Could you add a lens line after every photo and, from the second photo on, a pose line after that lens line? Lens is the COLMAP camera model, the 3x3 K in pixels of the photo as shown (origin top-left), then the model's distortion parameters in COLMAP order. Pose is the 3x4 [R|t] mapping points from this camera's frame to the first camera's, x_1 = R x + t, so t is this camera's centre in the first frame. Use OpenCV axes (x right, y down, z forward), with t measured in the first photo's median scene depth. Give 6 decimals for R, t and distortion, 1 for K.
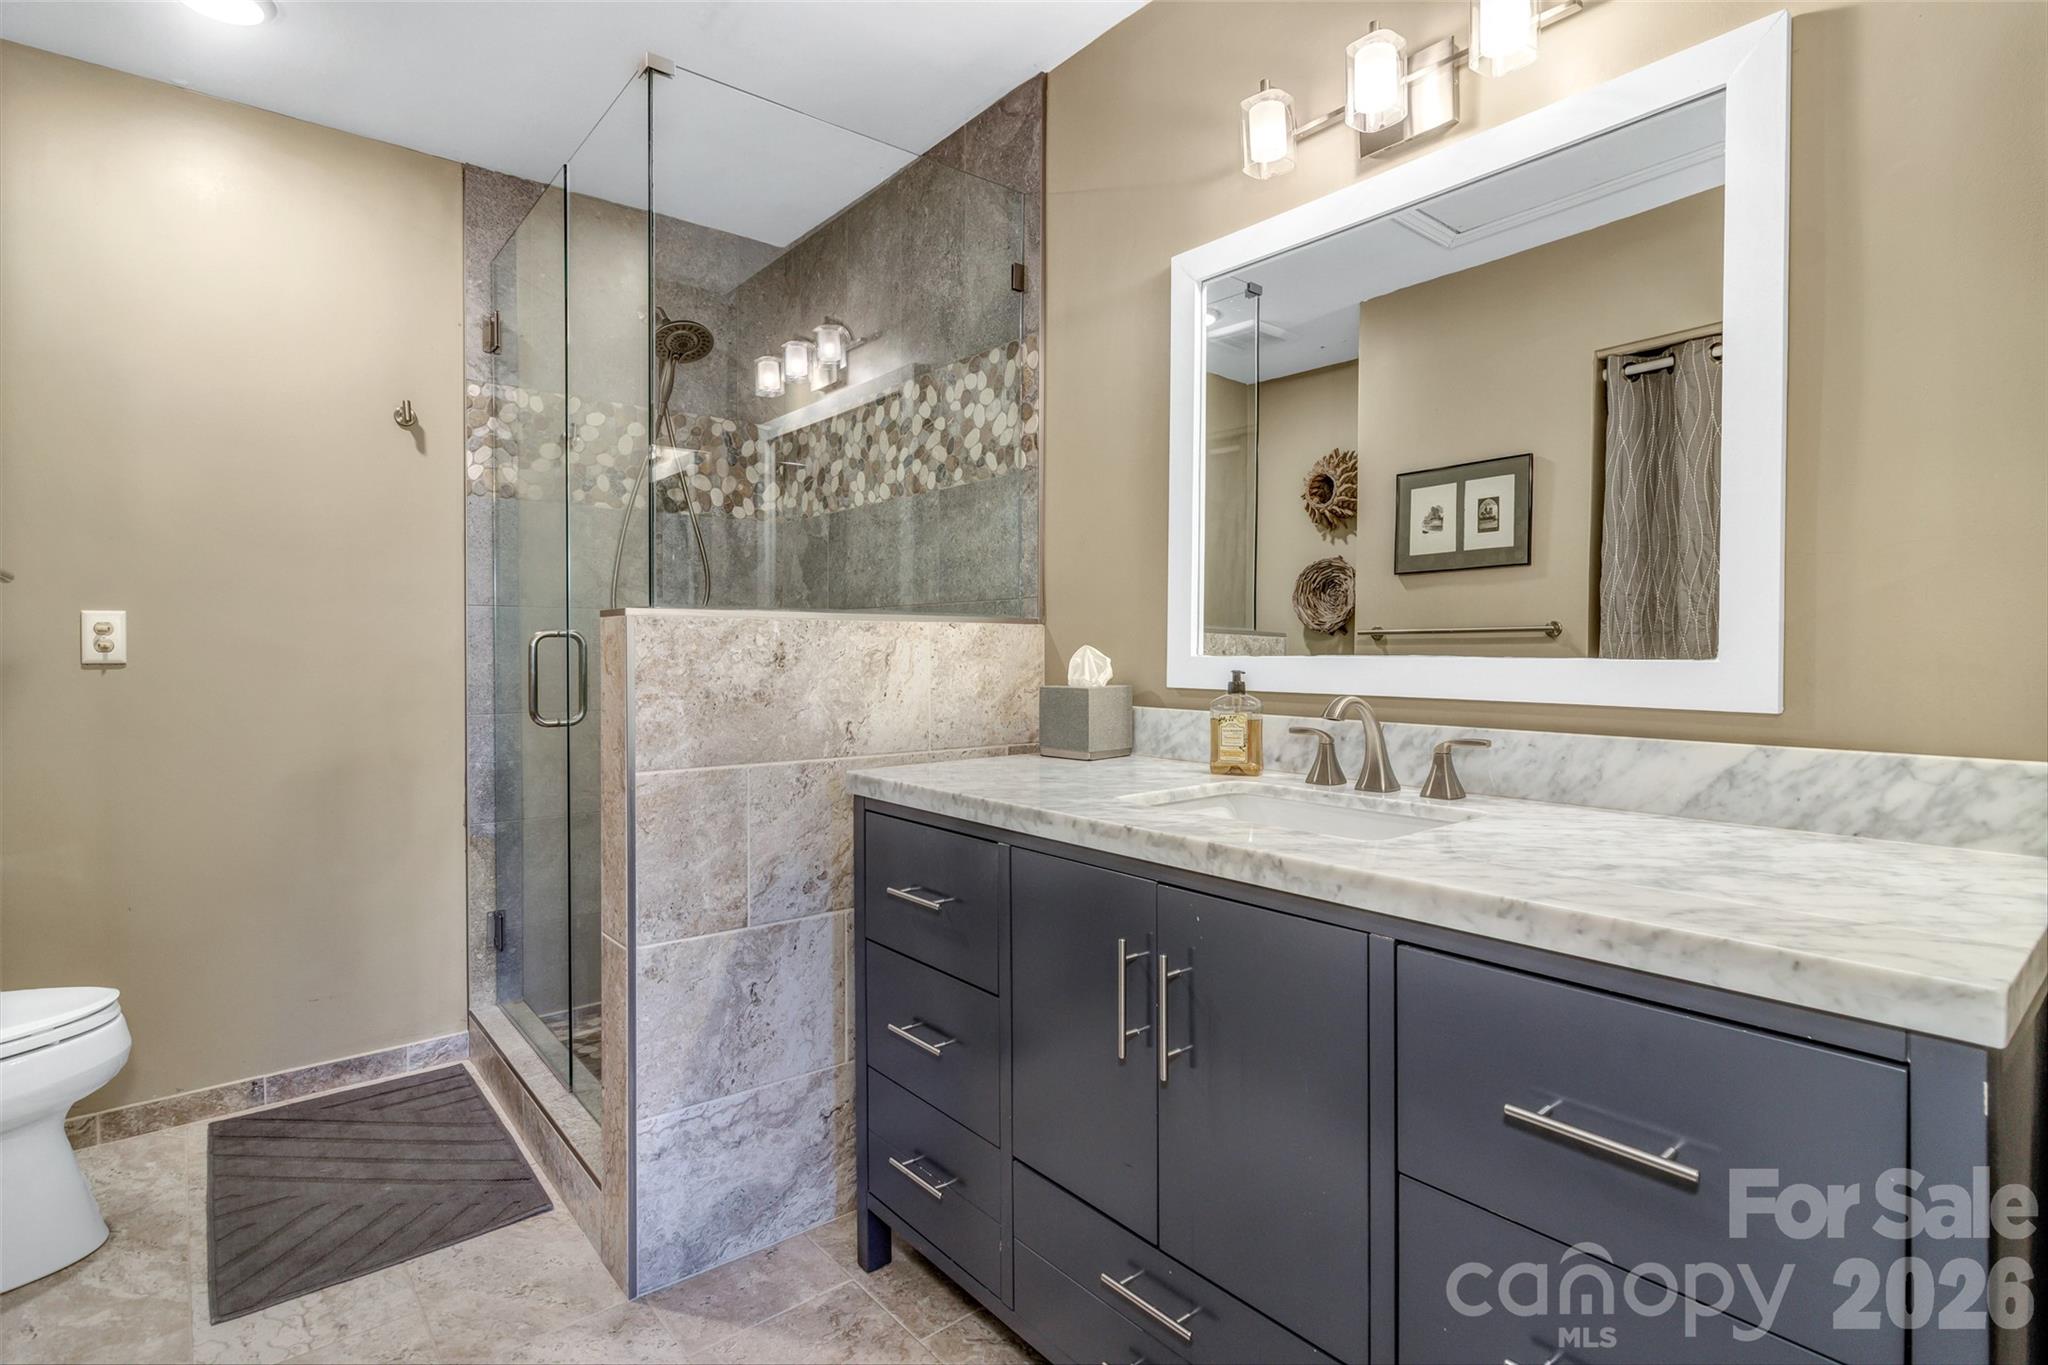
lens RADIAL K [[1002.5, 0, 1030.0], [0, 1002.5, 659.6], [0, 0, 1]] dist [-0.004221, -0.000227]
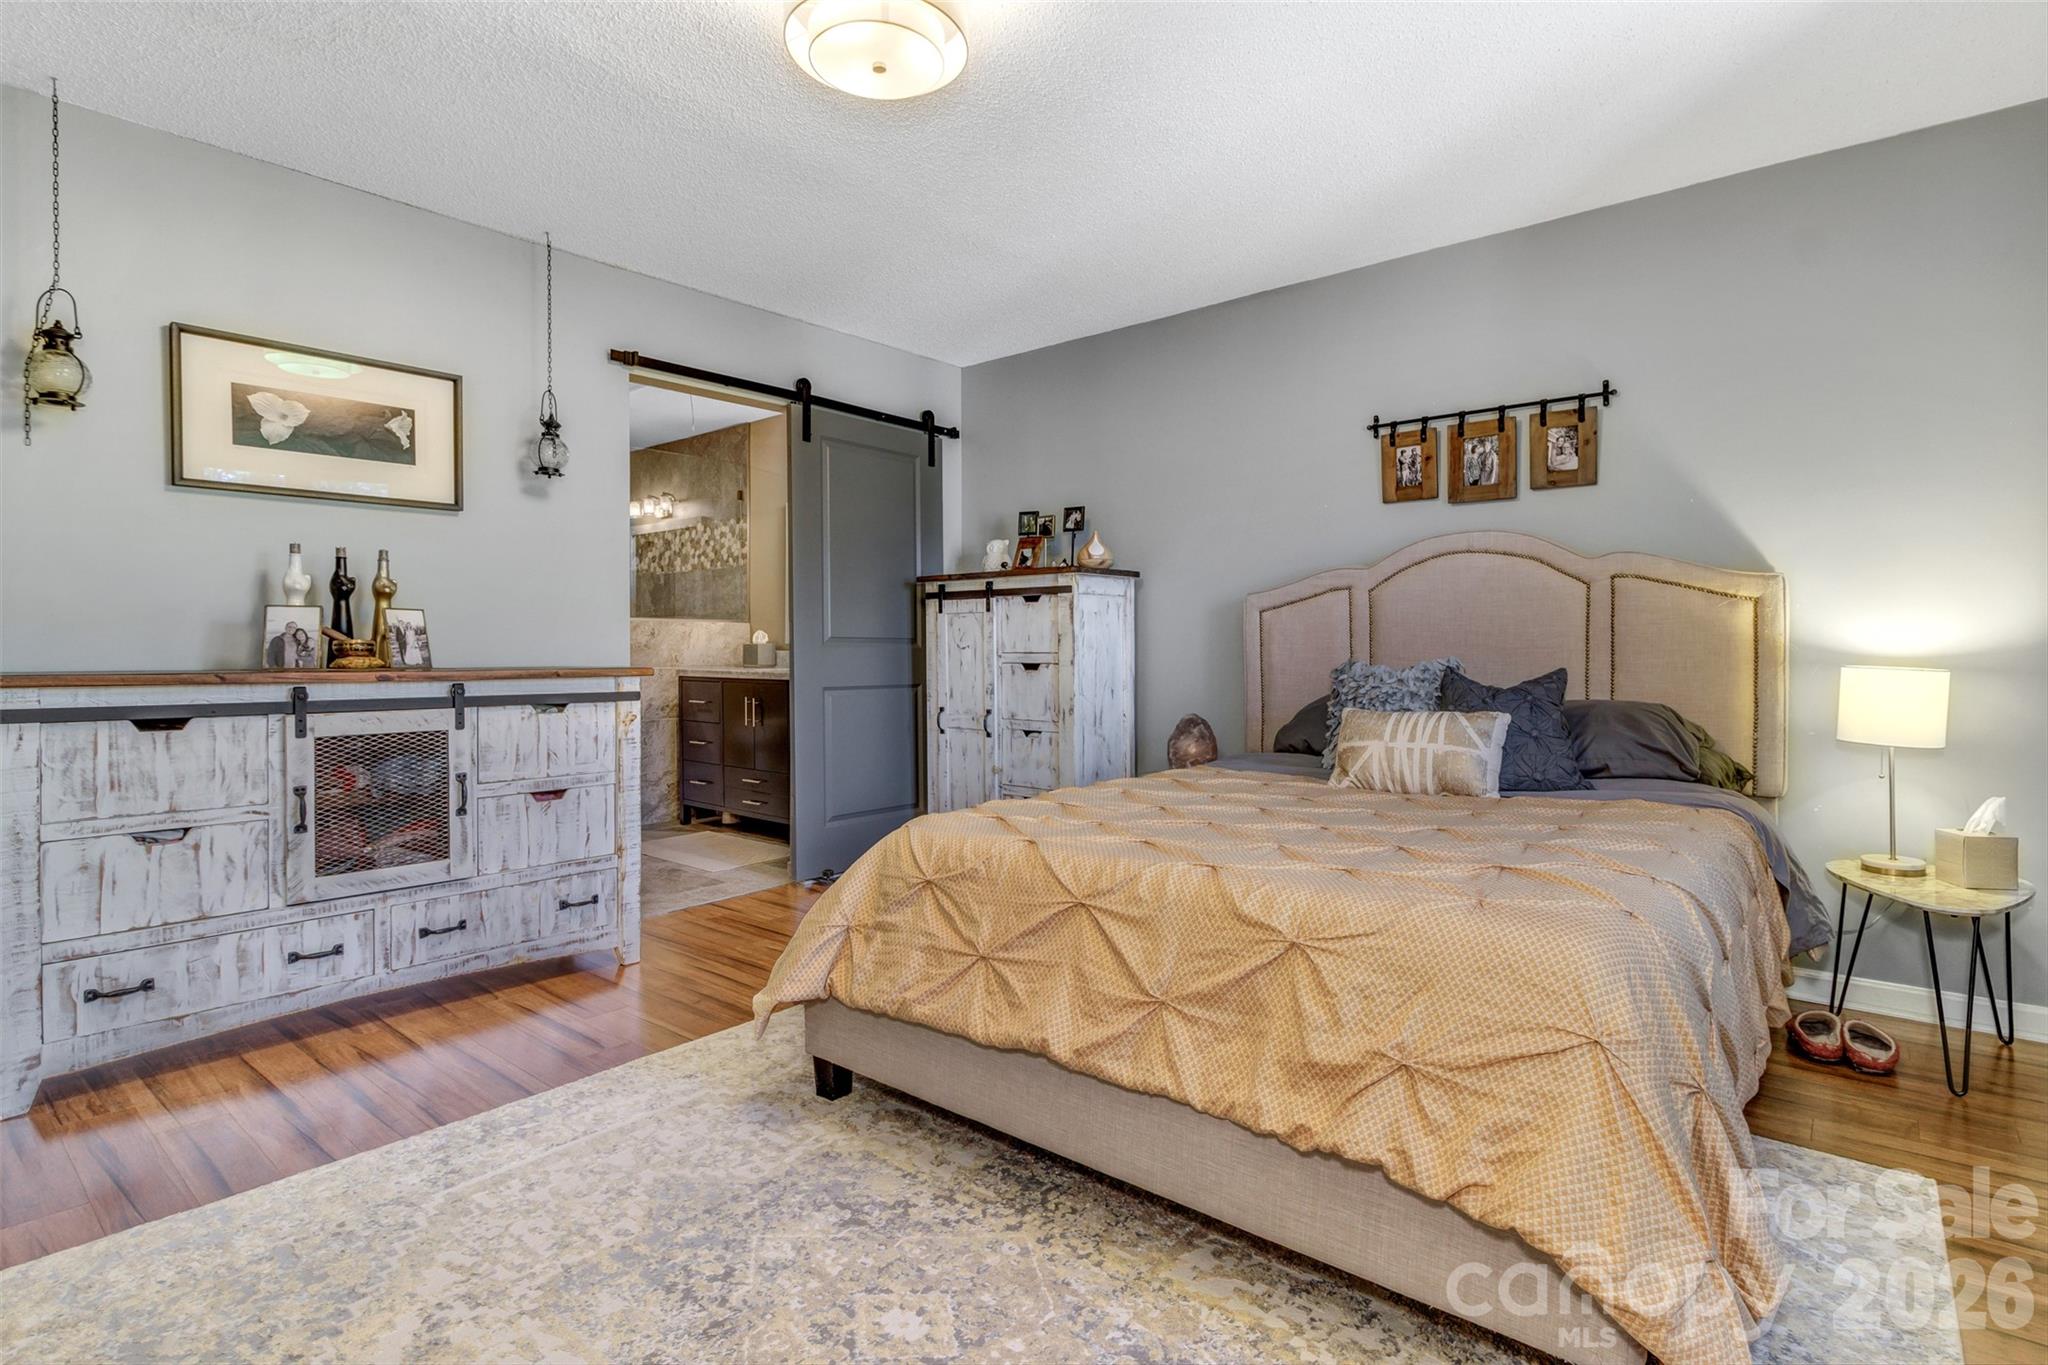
lens RADIAL K [[1002.5, 0, 1030.0], [0, 1002.5, 659.6], [0, 0, 1]] dist [-0.004221, -0.000227]
pose [[0.984416, -0.002851, 0.175833, 0.251125], [0.002645, 0.999996, 0.001405, 0.055627], [-0.175836, -0.000918, 0.984419, -1.605019]]
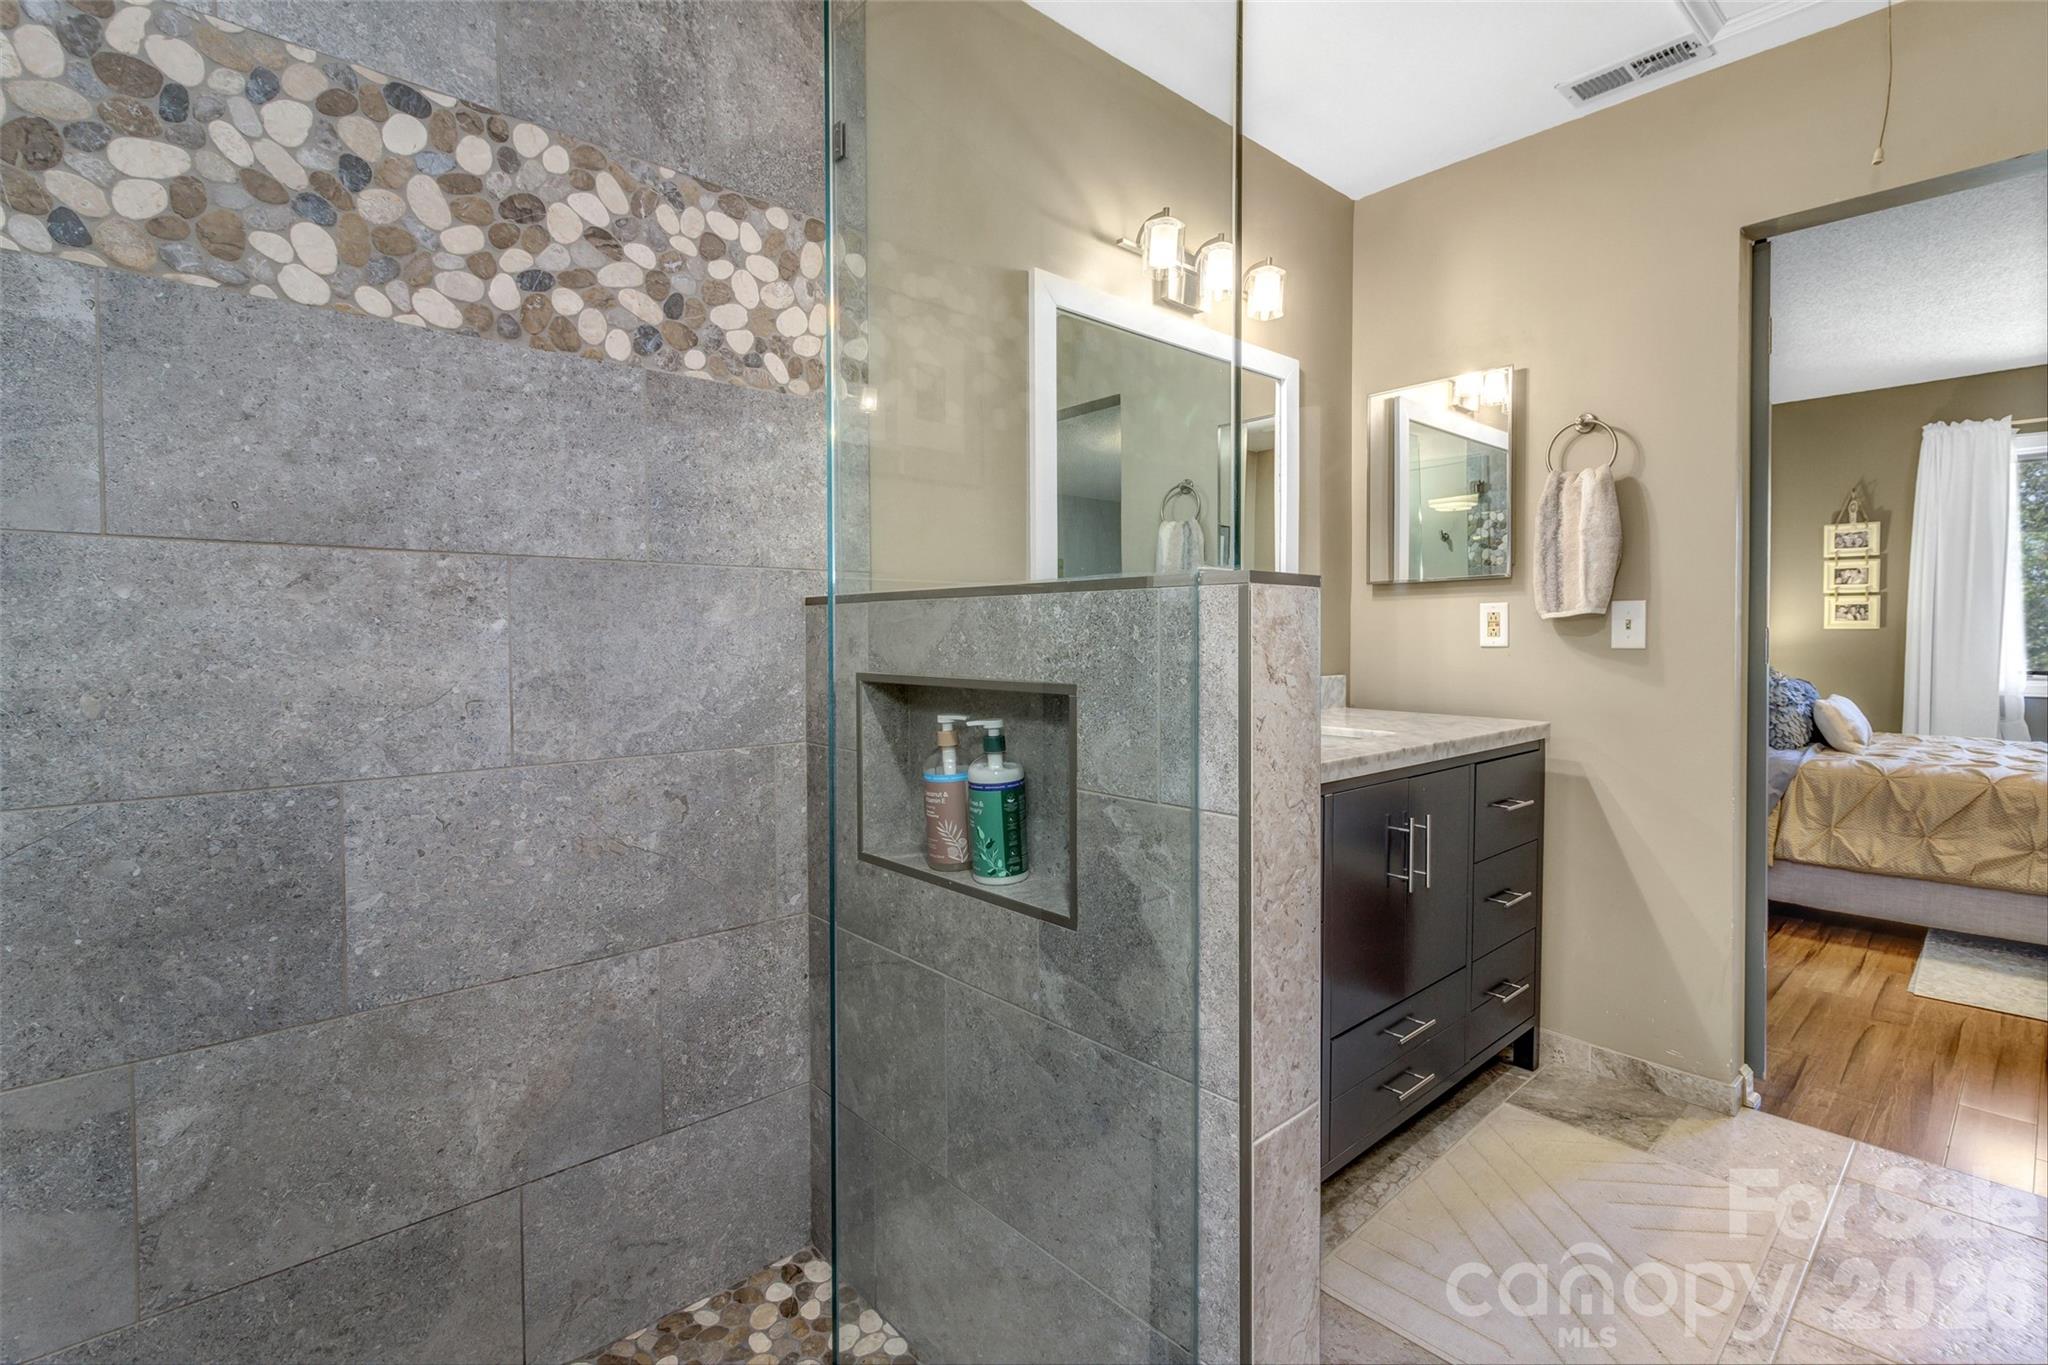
lens RADIAL K [[960.1, 0, 1024.3], [0, 960.1, 661.1], [0, 0, 1]] dist [0.001995, 0.000490]
pose [[-0.052450, -0.027829, 0.998236, -0.662613], [0.012920, 0.999509, 0.028543, -0.010916], [-0.998540, 0.014394, -0.052065, 0.800248]]
